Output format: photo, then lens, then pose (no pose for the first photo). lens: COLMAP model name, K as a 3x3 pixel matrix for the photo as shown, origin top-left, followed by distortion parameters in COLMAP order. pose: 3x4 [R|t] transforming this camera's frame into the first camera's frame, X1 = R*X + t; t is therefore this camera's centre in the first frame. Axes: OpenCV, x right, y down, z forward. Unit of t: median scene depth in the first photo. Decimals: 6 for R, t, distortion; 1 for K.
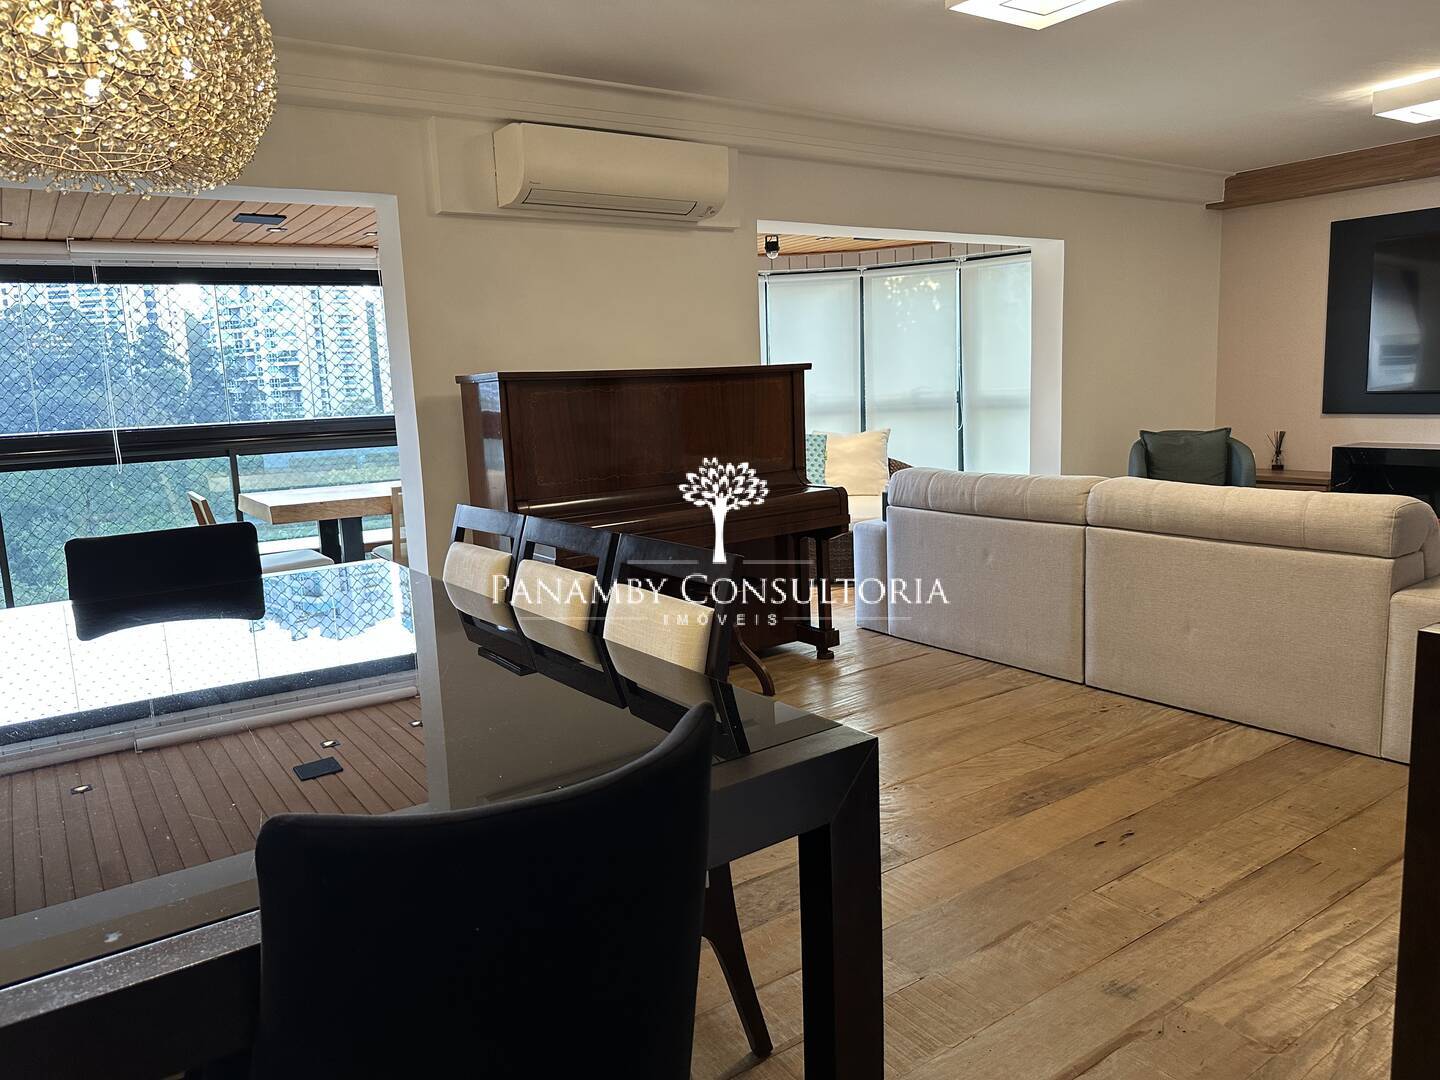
lens RADIAL K [[1017.4, 0, 708.6], [0, 1017.4, 537.0], [0, 0, 1]] dist [0.032389, -0.032192]
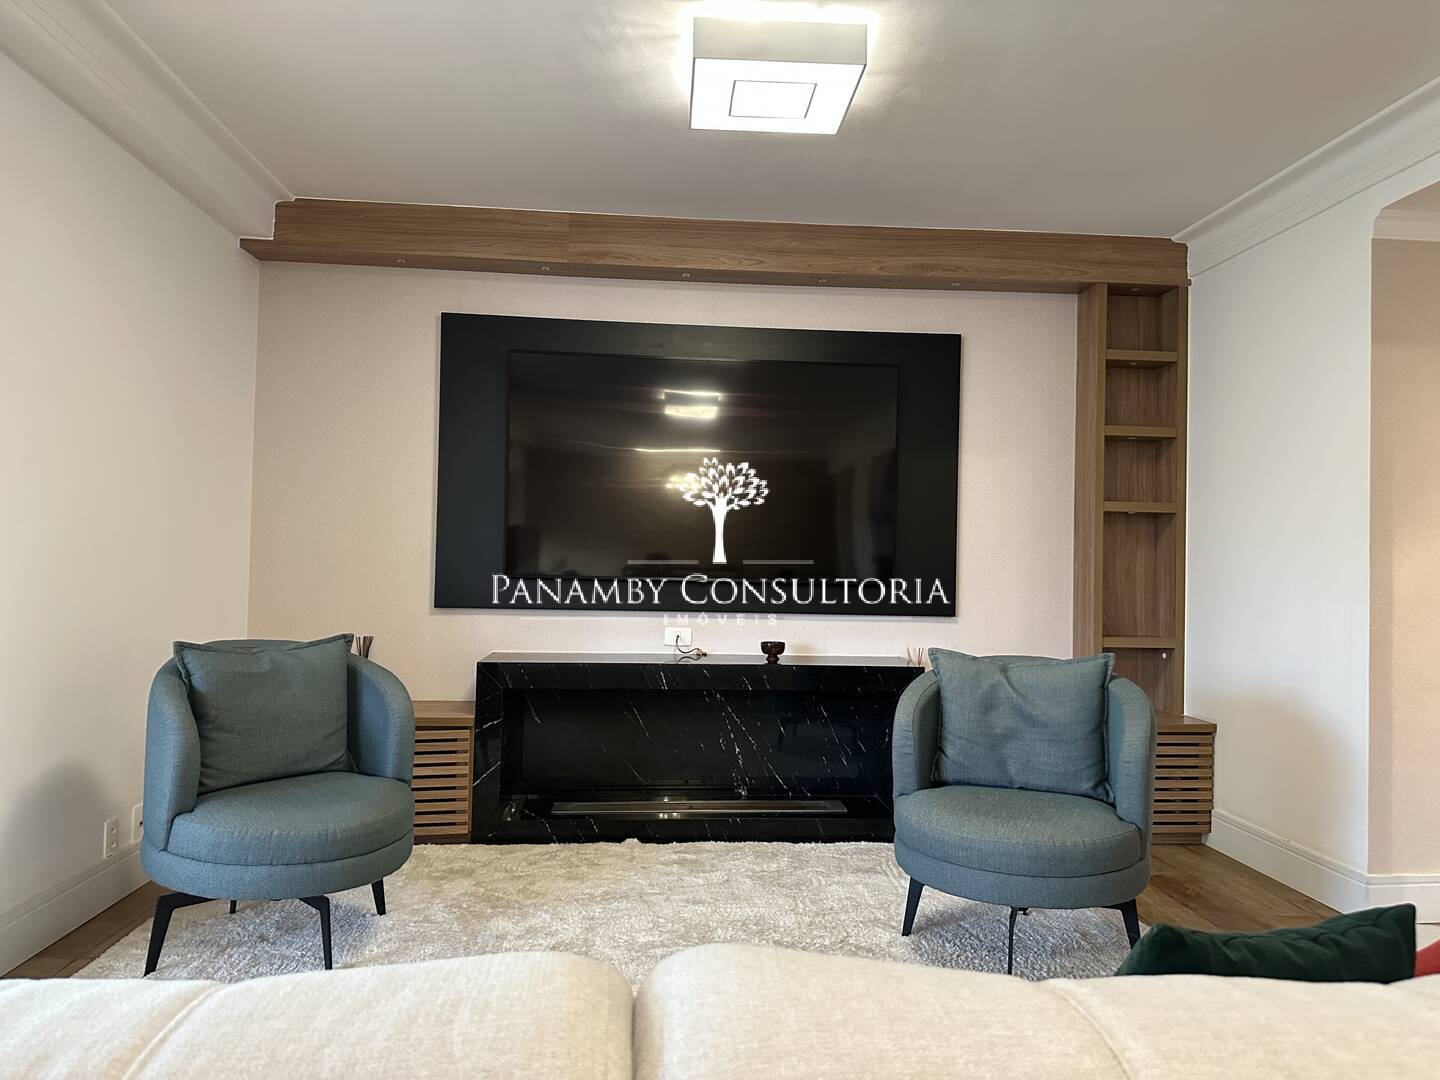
lens RADIAL K [[1017.4, 0, 724.8], [0, 1017.4, 531.4], [0, 0, 1]] dist [0.032389, -0.032192]
pose [[0.500479, 0.074111, 0.862571, 0.250161], [0.091867, 0.986158, -0.138032, -0.108793], [-0.860861, 0.148324, 0.486743, 0.911089]]
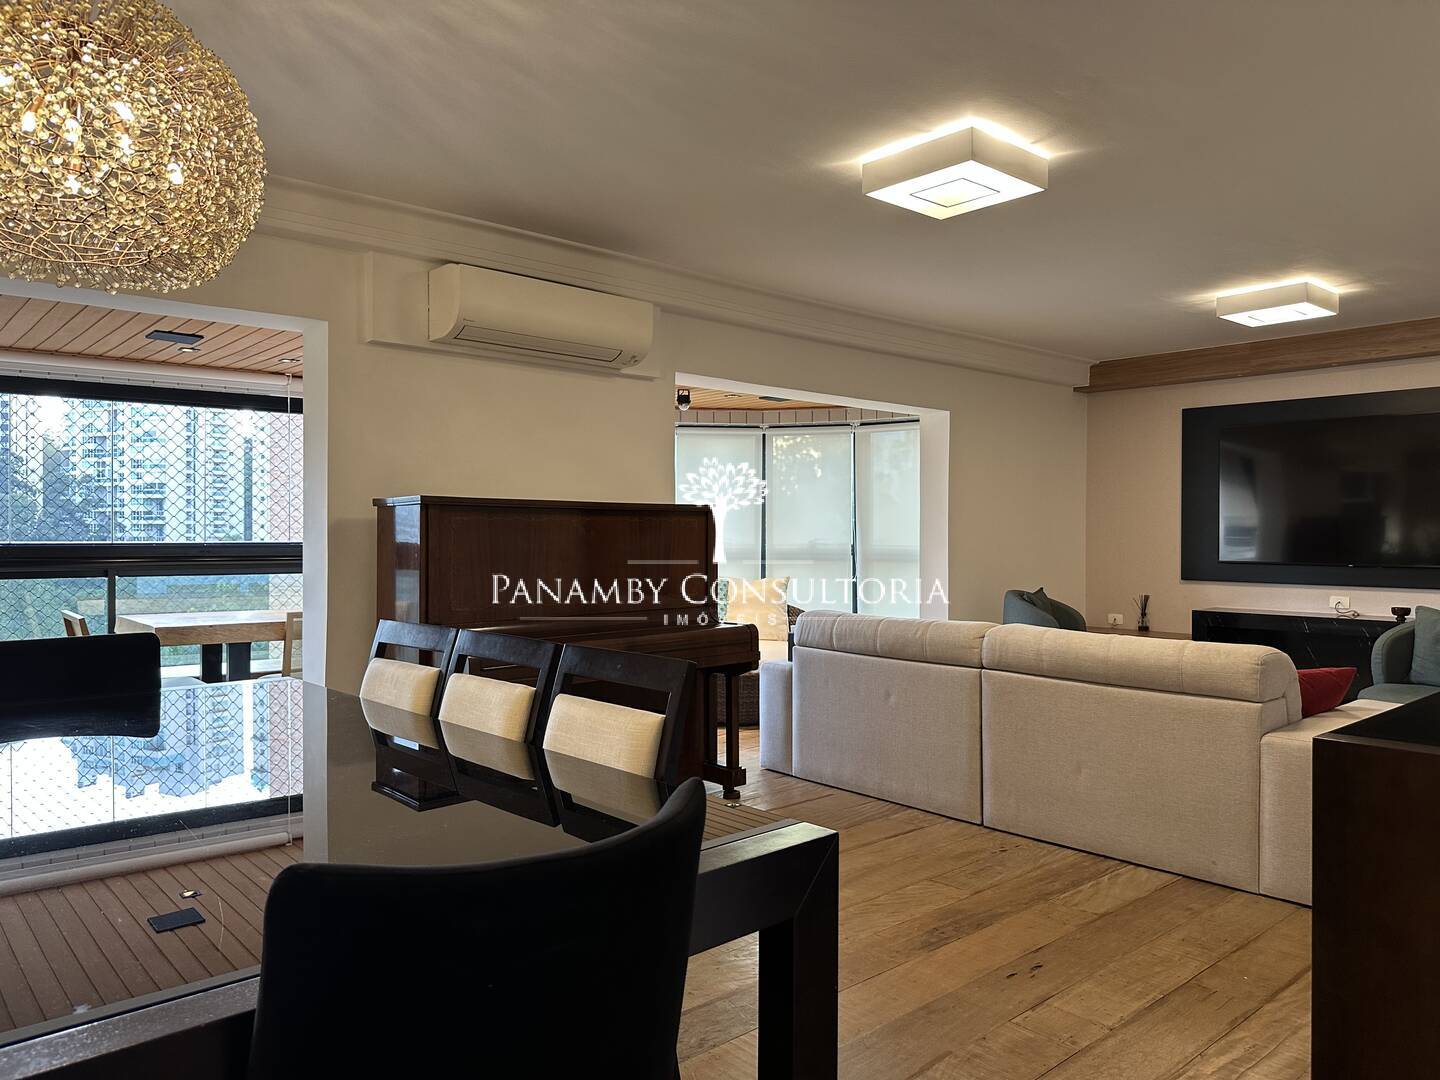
lens RADIAL K [[1017.4, 0, 719.3], [0, 1017.4, 544.9], [0, 0, 1]] dist [0.032389, -0.032192]
pose [[0.991811, 0.043616, 0.120037, -0.030608], [-0.026030, 0.989185, -0.144344, 0.020768], [-0.125035, 0.140037, 0.982220, -0.014156]]
